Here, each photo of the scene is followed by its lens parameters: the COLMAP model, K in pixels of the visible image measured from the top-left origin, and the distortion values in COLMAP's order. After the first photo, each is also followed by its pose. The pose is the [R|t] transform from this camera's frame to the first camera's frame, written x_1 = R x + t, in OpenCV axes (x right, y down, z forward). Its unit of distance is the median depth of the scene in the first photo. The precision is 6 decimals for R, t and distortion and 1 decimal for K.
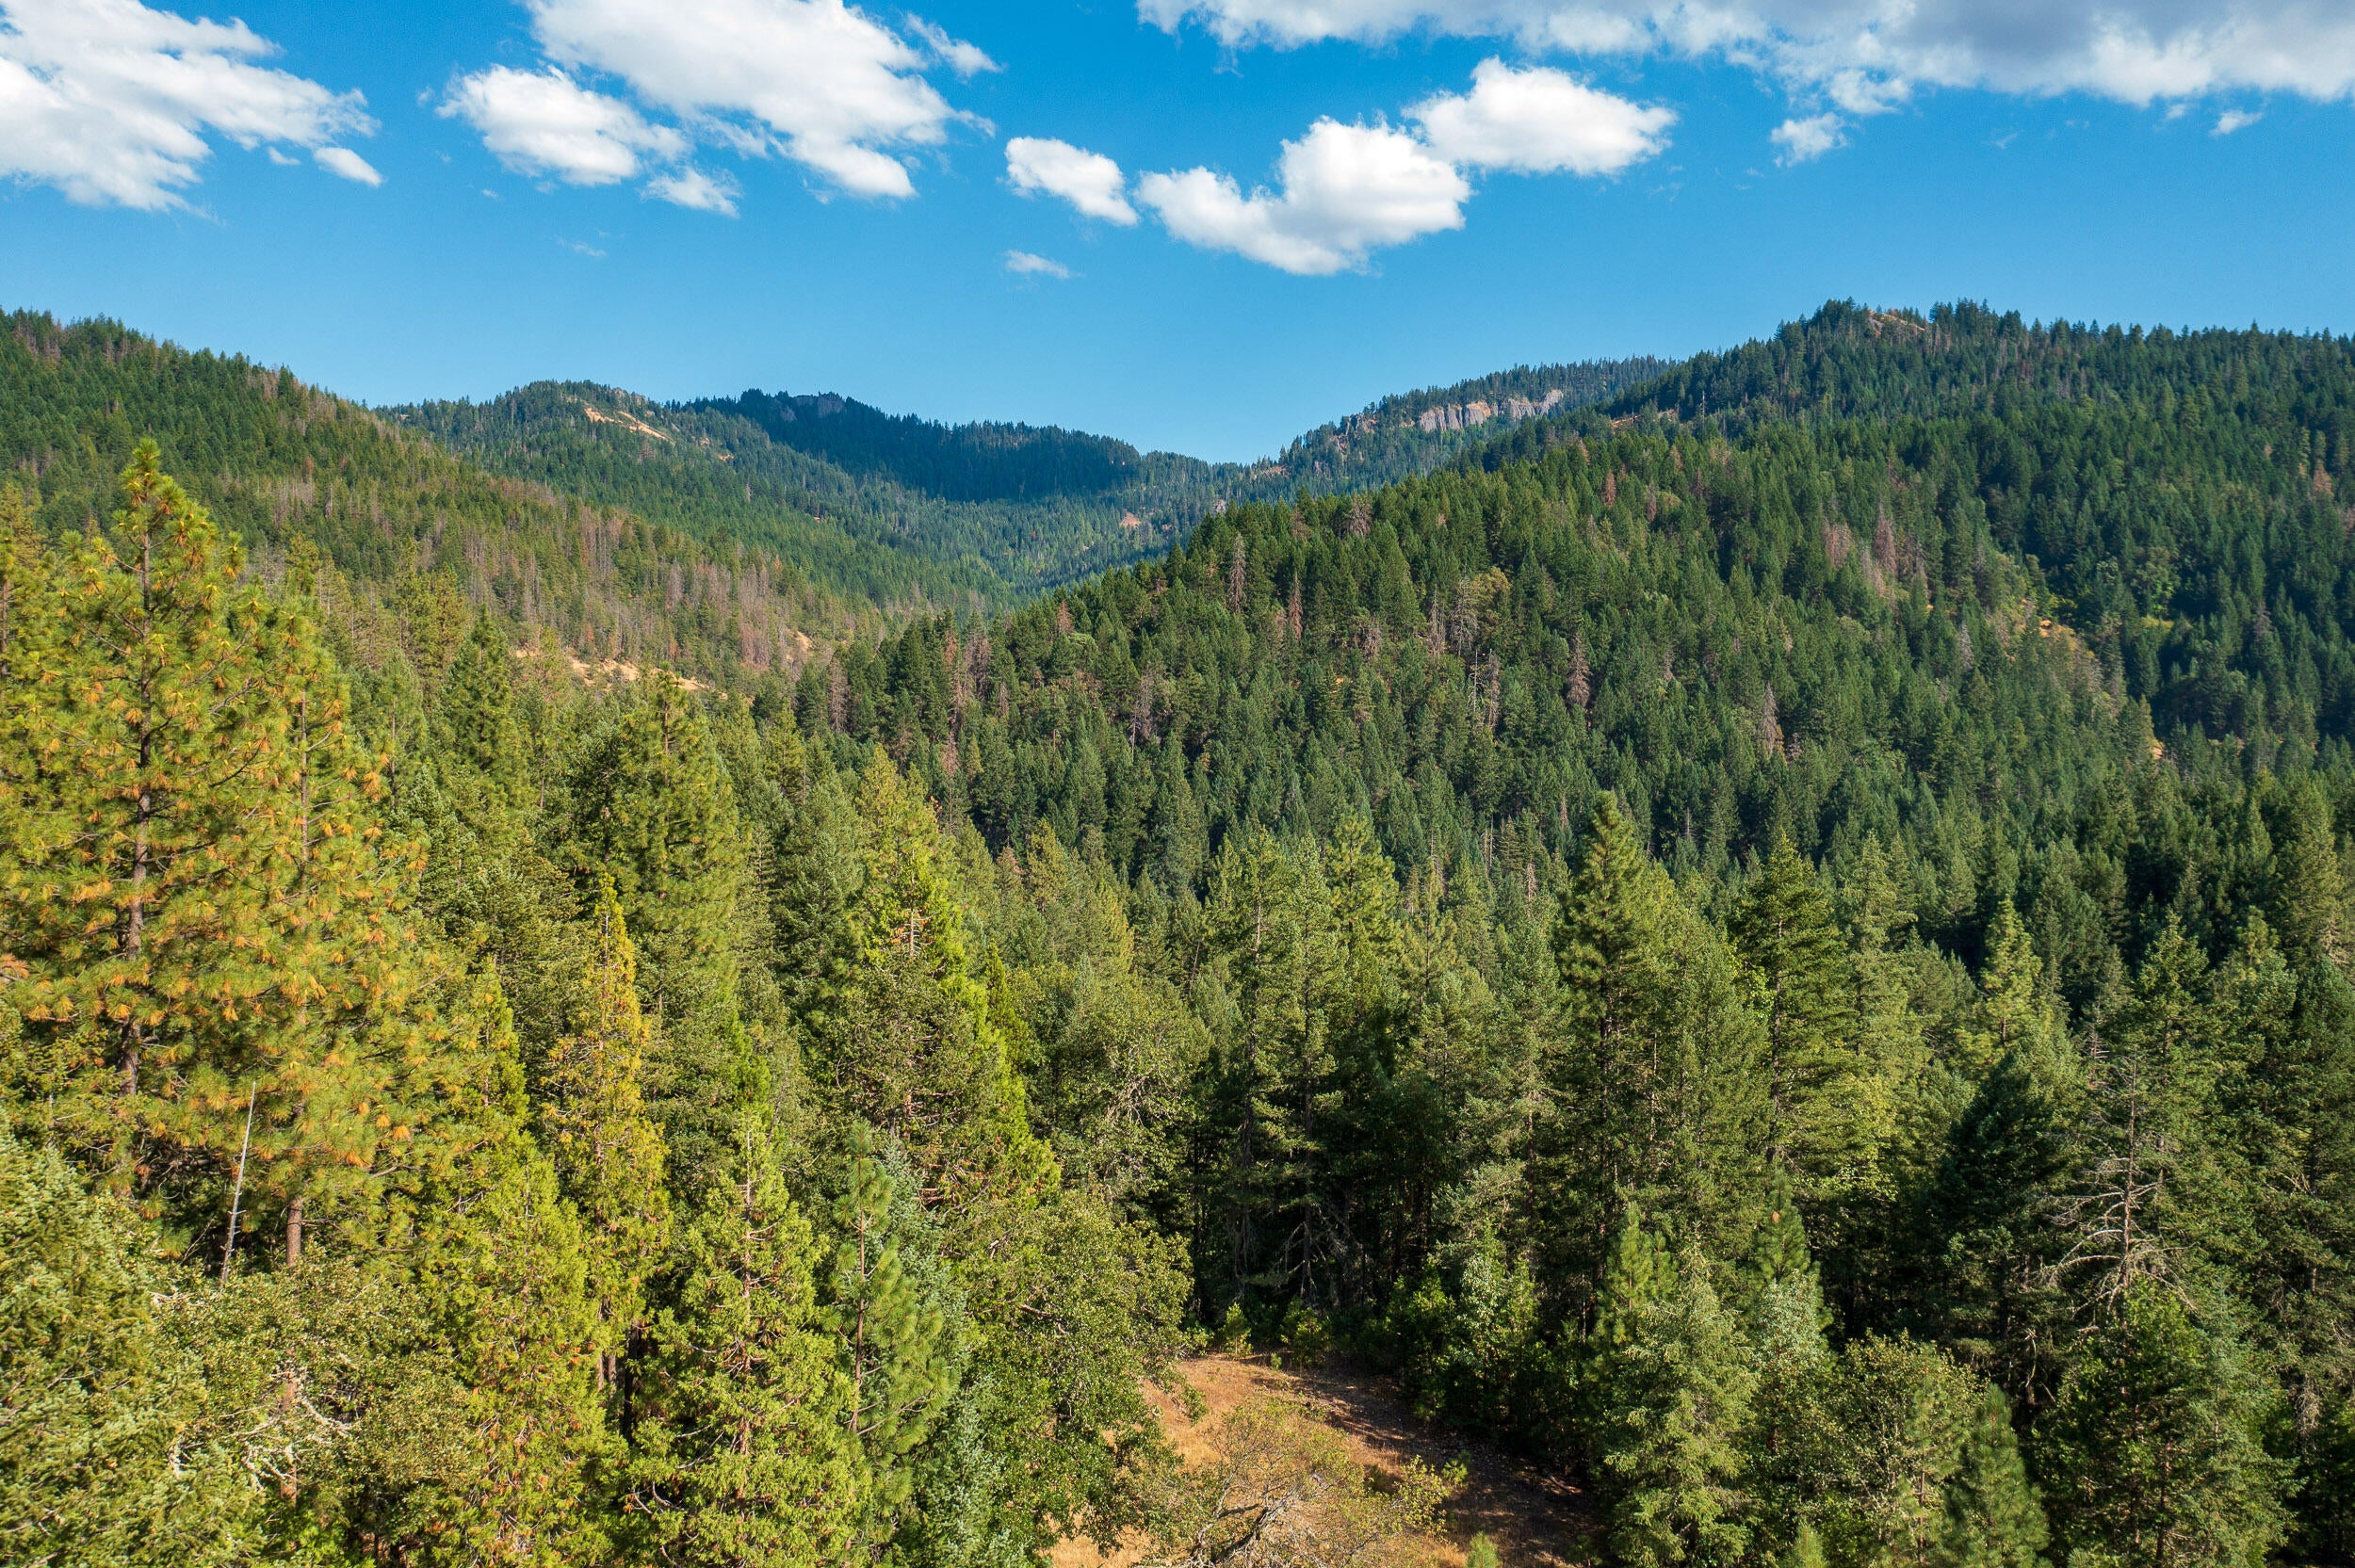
lens RADIAL K [[1880.1, 0, 1169.3], [0, 1880.1, 802.0], [0, 0, 1]] dist [-0.004748, -0.009543]
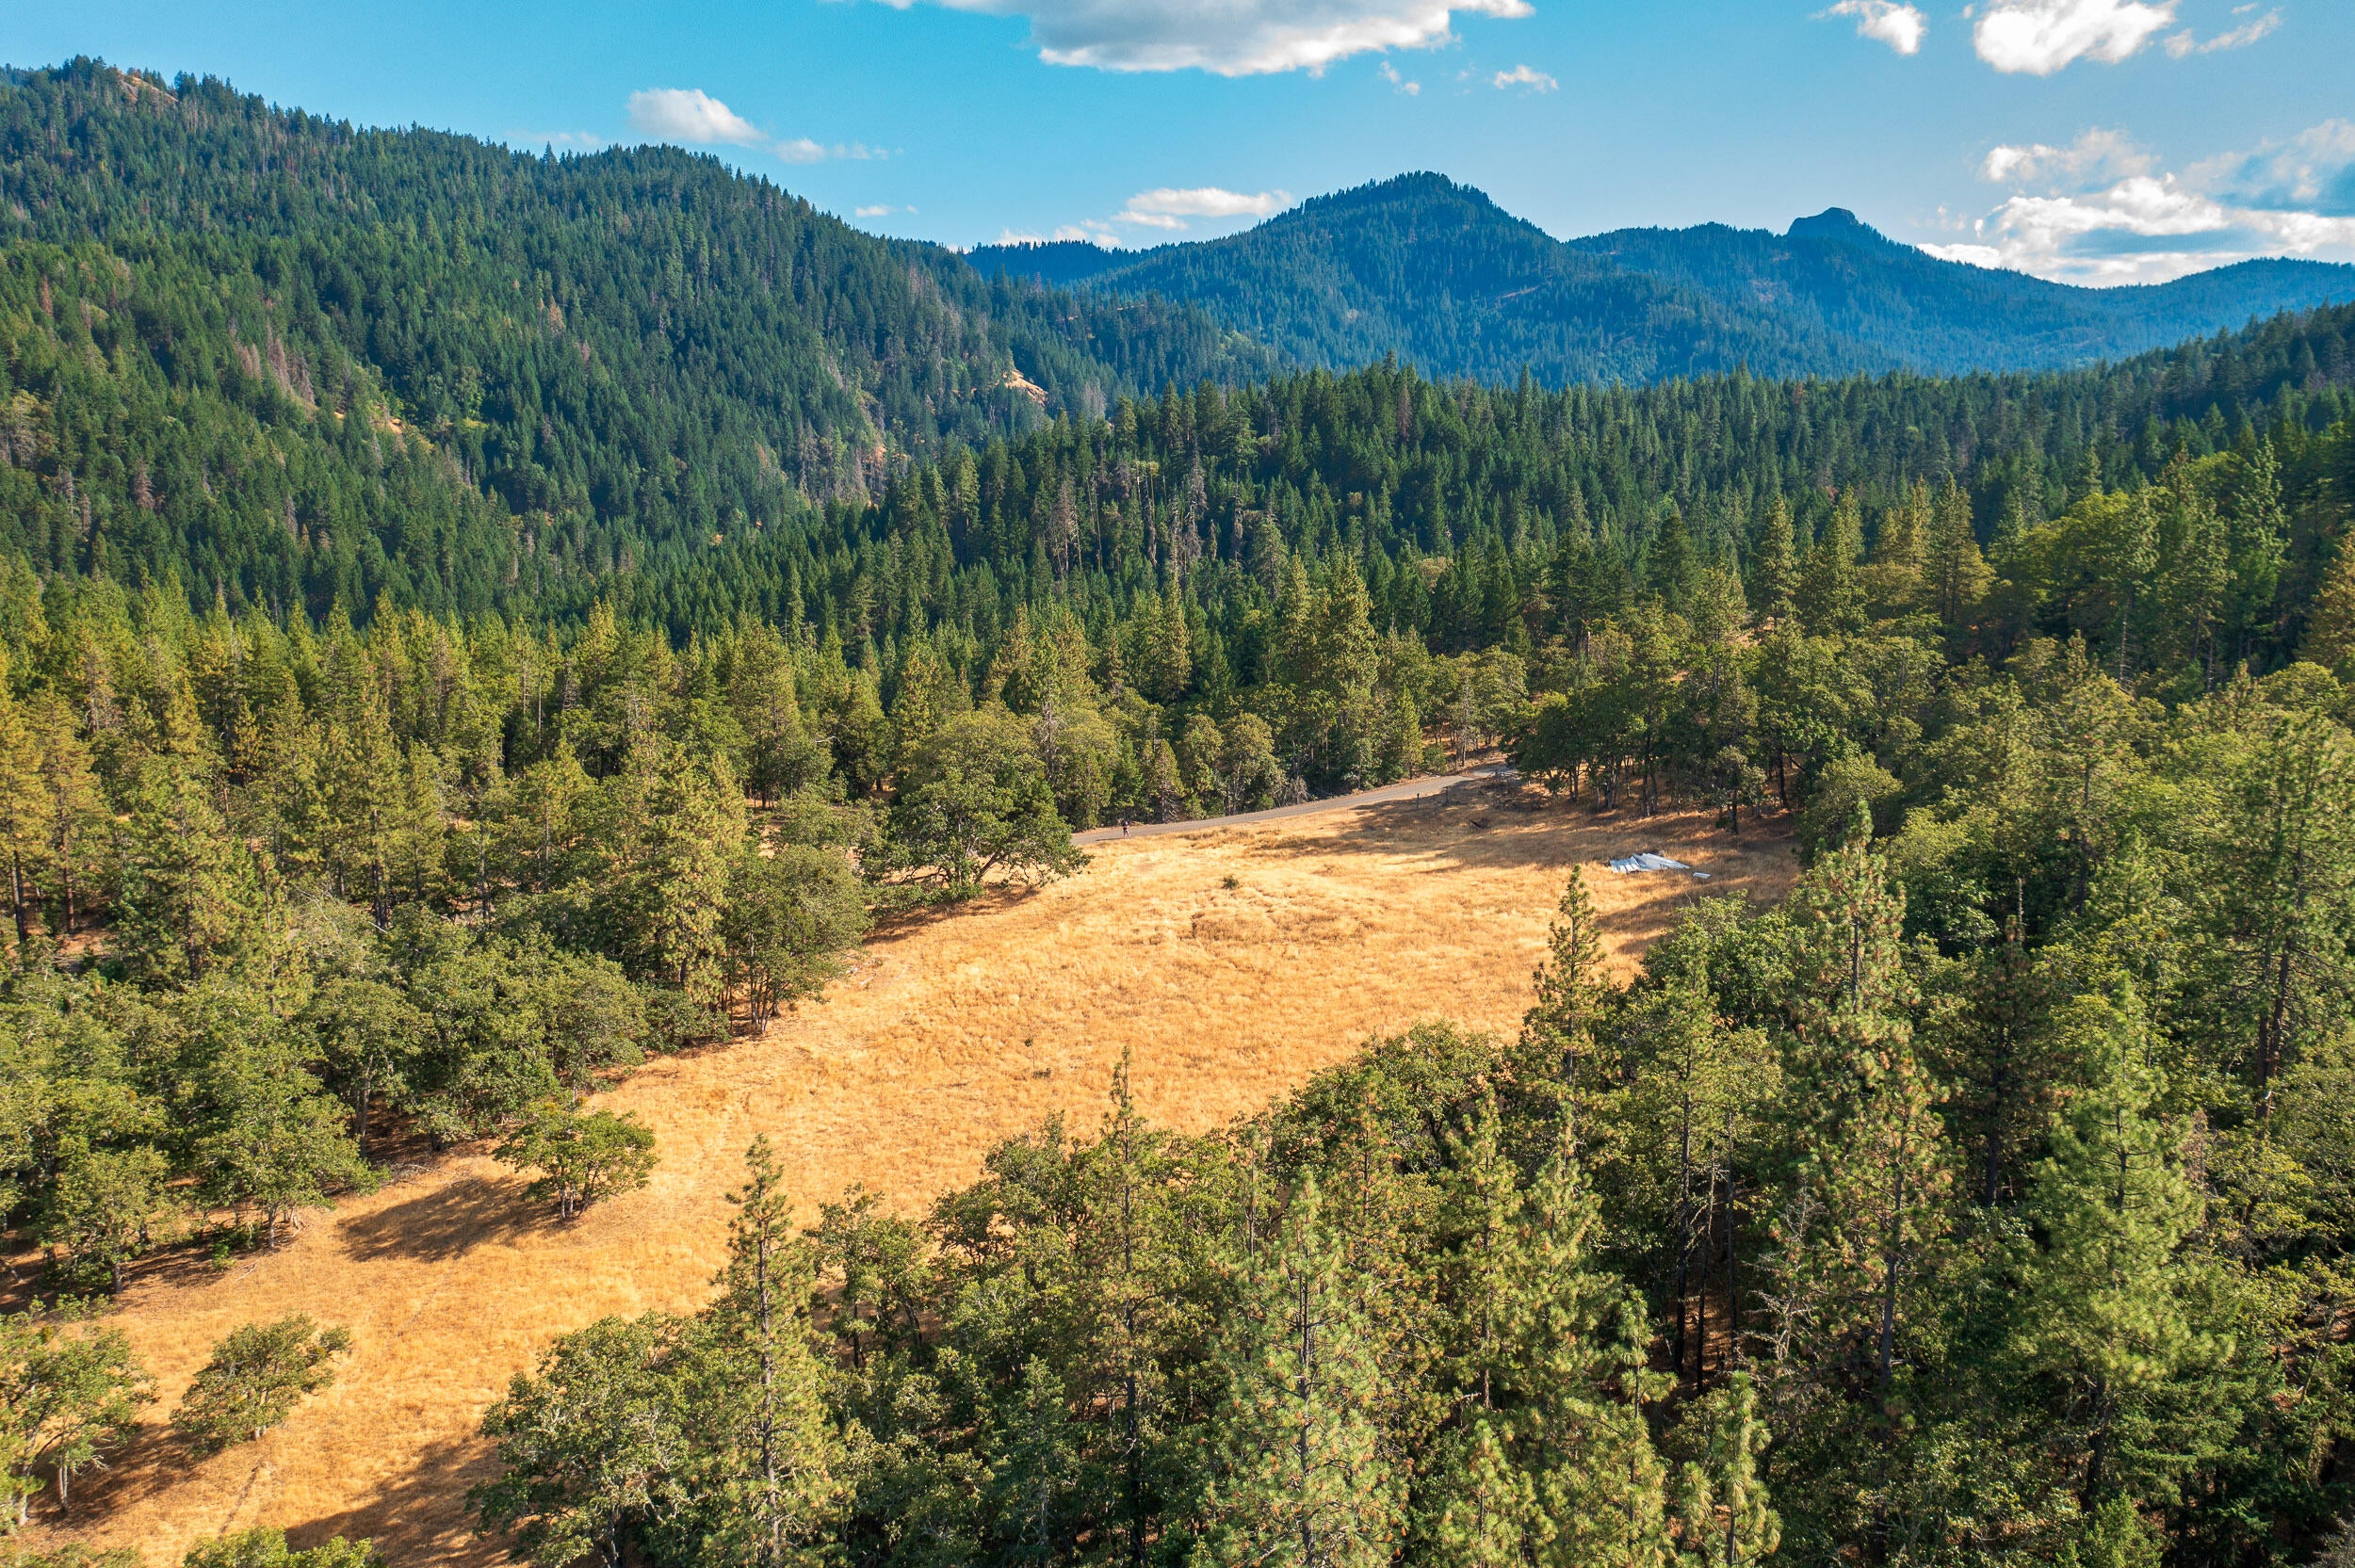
lens RADIAL K [[1880.1, 0, 1178.4], [0, 1880.1, 785.0], [0, 0, 1]] dist [-0.004748, -0.009543]
pose [[0.610839, -0.133241, 0.780463, -0.337220], [0.018433, 0.987864, 0.154222, -0.041804], [-0.791540, -0.079819, 0.605882, -0.343514]]
